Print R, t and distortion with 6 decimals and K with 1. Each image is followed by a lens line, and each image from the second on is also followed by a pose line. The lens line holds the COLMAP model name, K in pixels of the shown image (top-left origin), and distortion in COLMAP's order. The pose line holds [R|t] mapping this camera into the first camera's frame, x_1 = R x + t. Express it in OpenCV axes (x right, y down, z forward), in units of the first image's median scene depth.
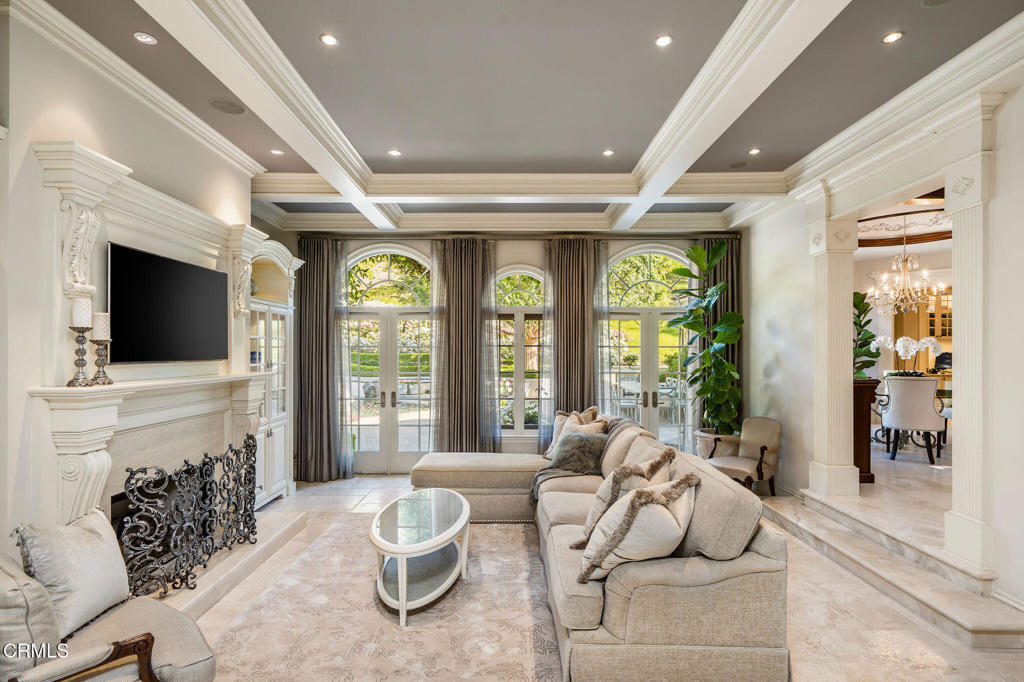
lens RADIAL K [[522.5, 0, 510.6], [0, 522.5, 350.3], [0, 0, 1]] dist [0.002889, 0.000149]
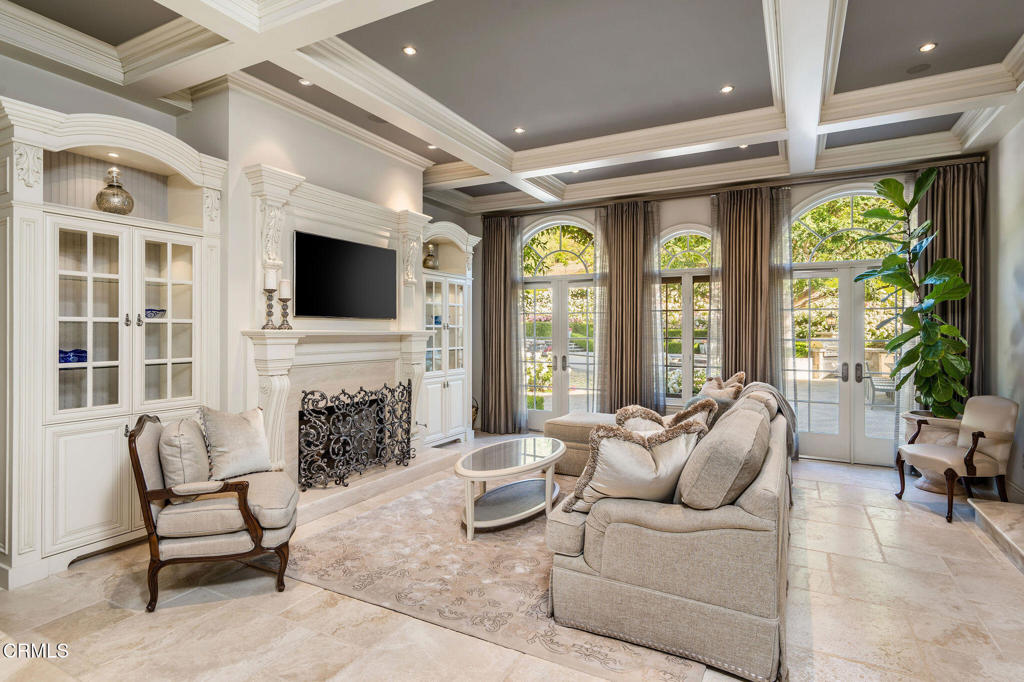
lens RADIAL K [[534.5, 0, 511.4], [0, 534.5, 331.7], [0, 0, 1]] dist [0.002187, 0.000621]
pose [[0.881693, 0.001449, -0.471821, 0.265580], [-0.000718, 0.999998, 0.001728, 0.039596], [0.471822, -0.001185, 0.881693, 0.000395]]
